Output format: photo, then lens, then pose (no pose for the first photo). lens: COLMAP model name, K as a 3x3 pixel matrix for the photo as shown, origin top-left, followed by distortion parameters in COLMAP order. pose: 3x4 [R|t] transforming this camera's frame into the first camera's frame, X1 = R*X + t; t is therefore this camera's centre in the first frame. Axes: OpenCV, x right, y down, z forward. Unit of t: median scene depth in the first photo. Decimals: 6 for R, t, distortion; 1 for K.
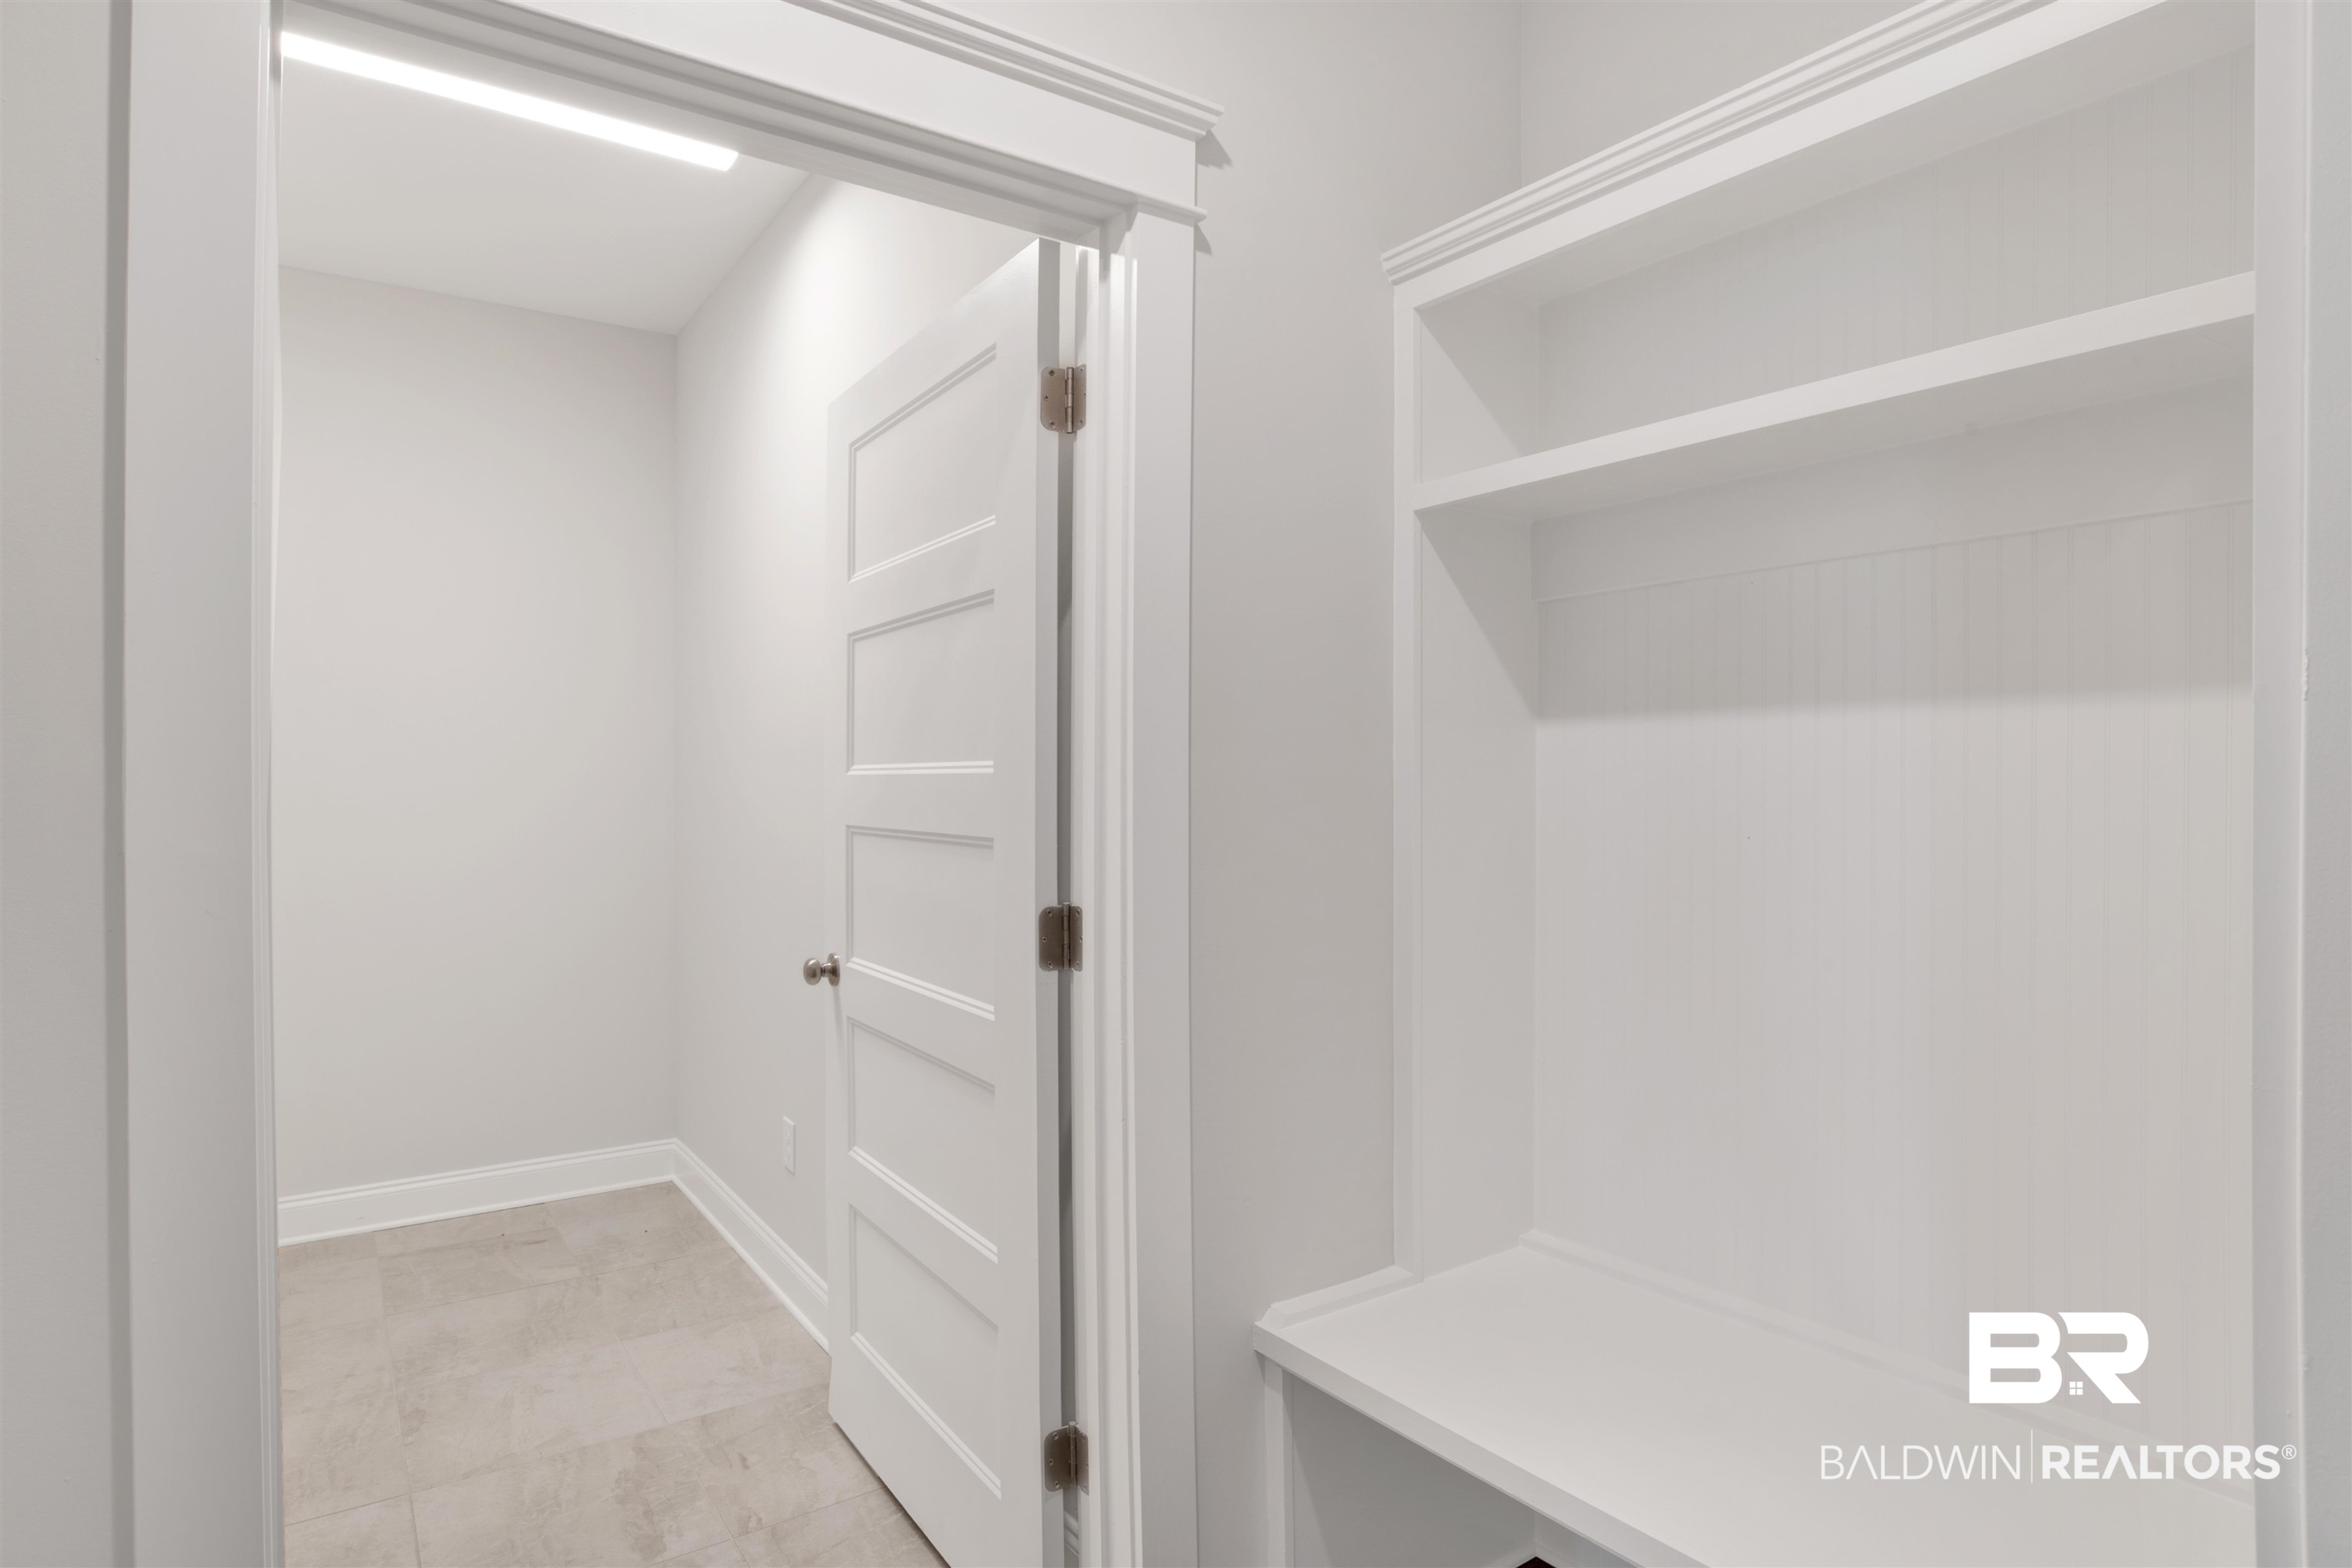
lens RADIAL K [[1245.5, 0, 1176.0], [0, 1245.5, 784.0], [0, 0, 1]] dist [-0.054993, 0.000158]
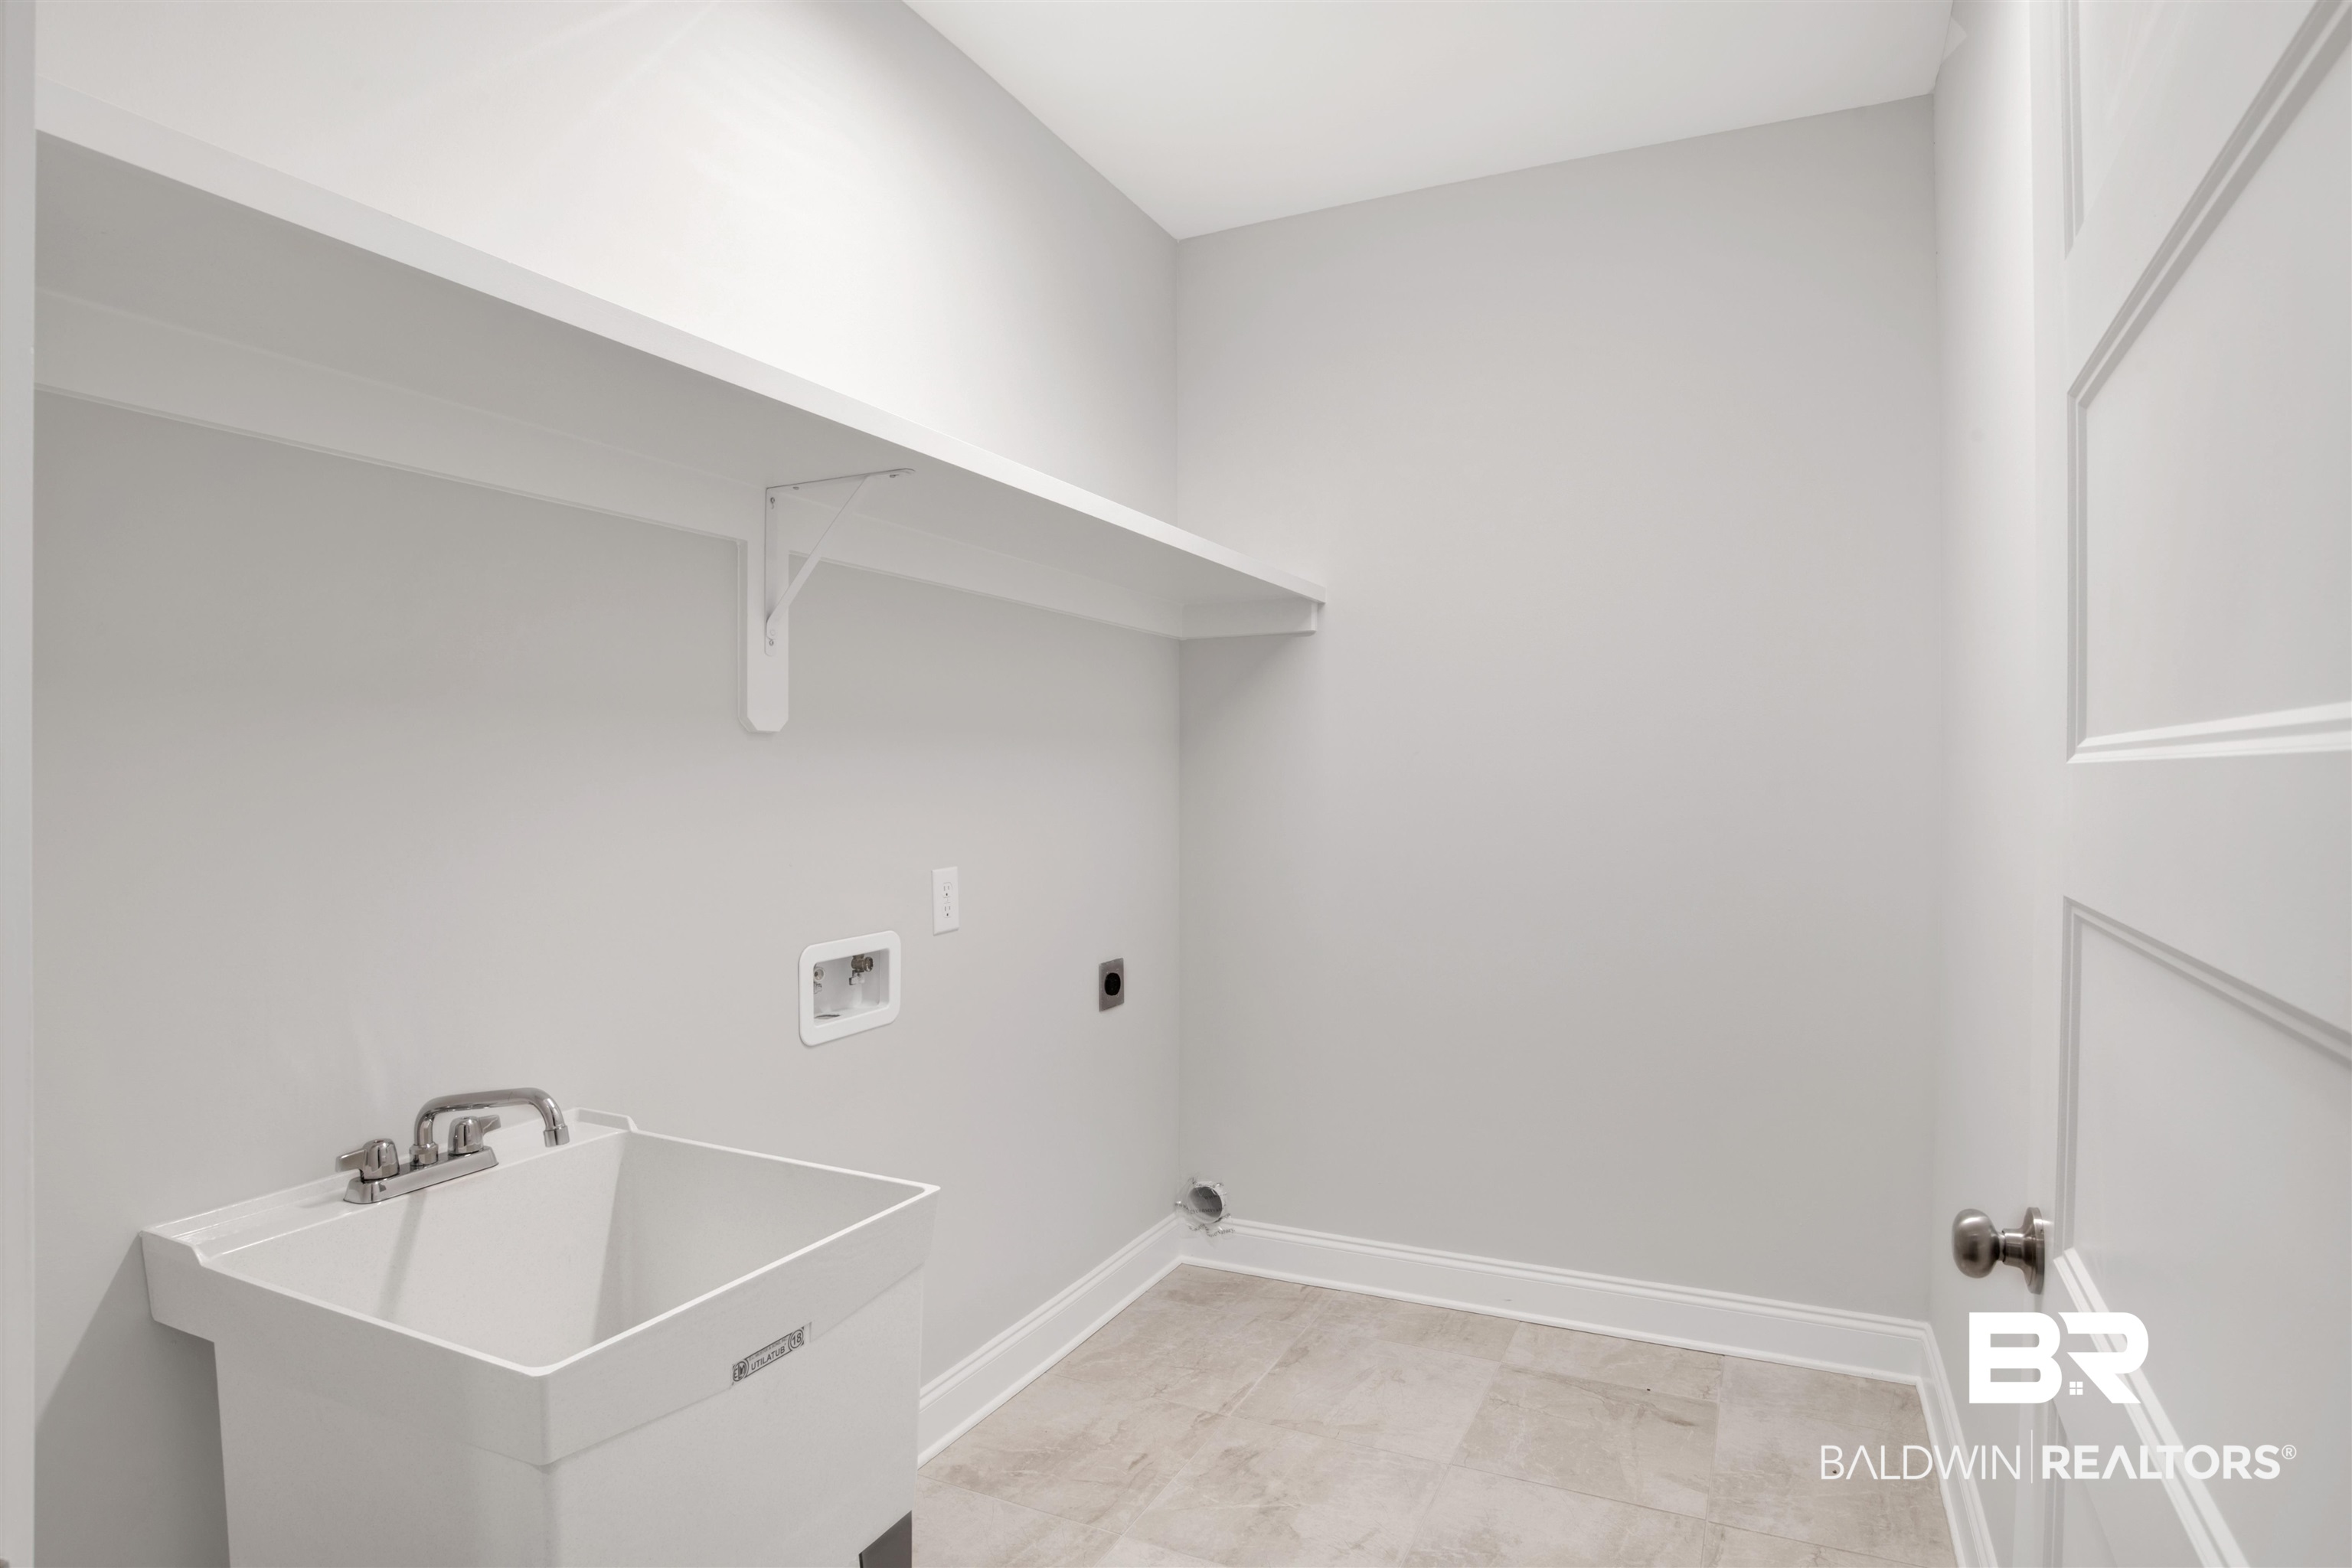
lens RADIAL K [[1255.0, 0, 1174.3], [0, 1255.0, 797.6], [0, 0, 1]] dist [-0.058612, 0.019109]
pose [[0.493551, 0.016156, -0.869567, -0.052452], [-0.004321, 0.999861, 0.016124, -0.001576], [0.869706, -0.004201, 0.493552, 0.404471]]
